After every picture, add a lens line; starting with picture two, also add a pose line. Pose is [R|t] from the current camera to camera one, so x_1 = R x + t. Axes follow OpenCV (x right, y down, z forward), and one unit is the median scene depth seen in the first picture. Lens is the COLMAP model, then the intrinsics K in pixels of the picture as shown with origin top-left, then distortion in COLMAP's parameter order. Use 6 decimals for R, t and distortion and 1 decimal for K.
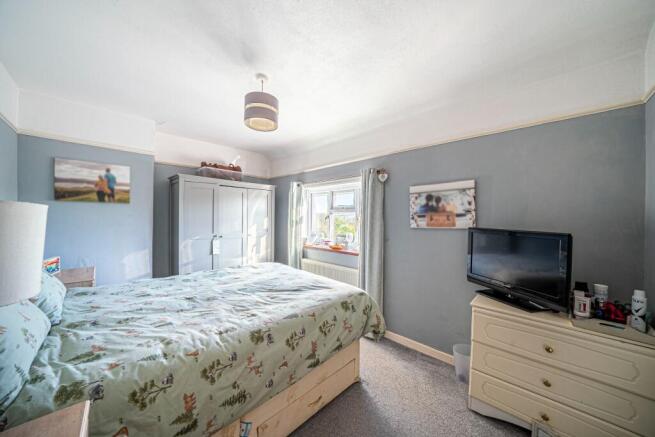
lens RADIAL K [[227.8, 0, 327.5], [0, 227.8, 218.5], [0, 0, 1]] dist [-0.024736, 0.000007]
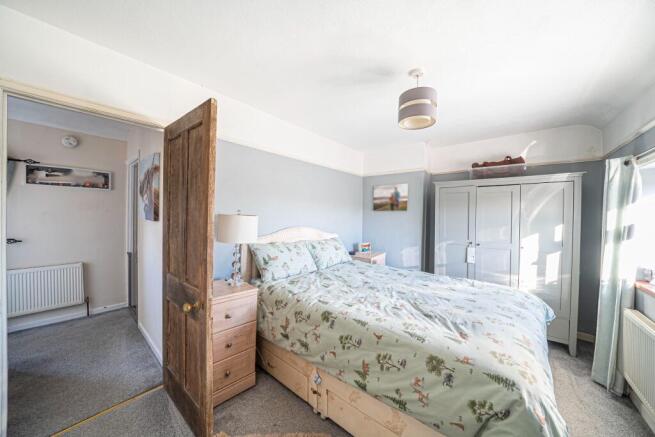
lens RADIAL K [[227.8, 0, 327.5], [0, 227.8, 218.5], [0, 0, 1]] dist [-0.024736, 0.000007]
pose [[0.068243, 0.002899, -0.997665, 0.541097], [-0.020112, 0.999797, 0.001530, -0.014913], [0.997466, 0.019961, 0.068287, 0.513149]]
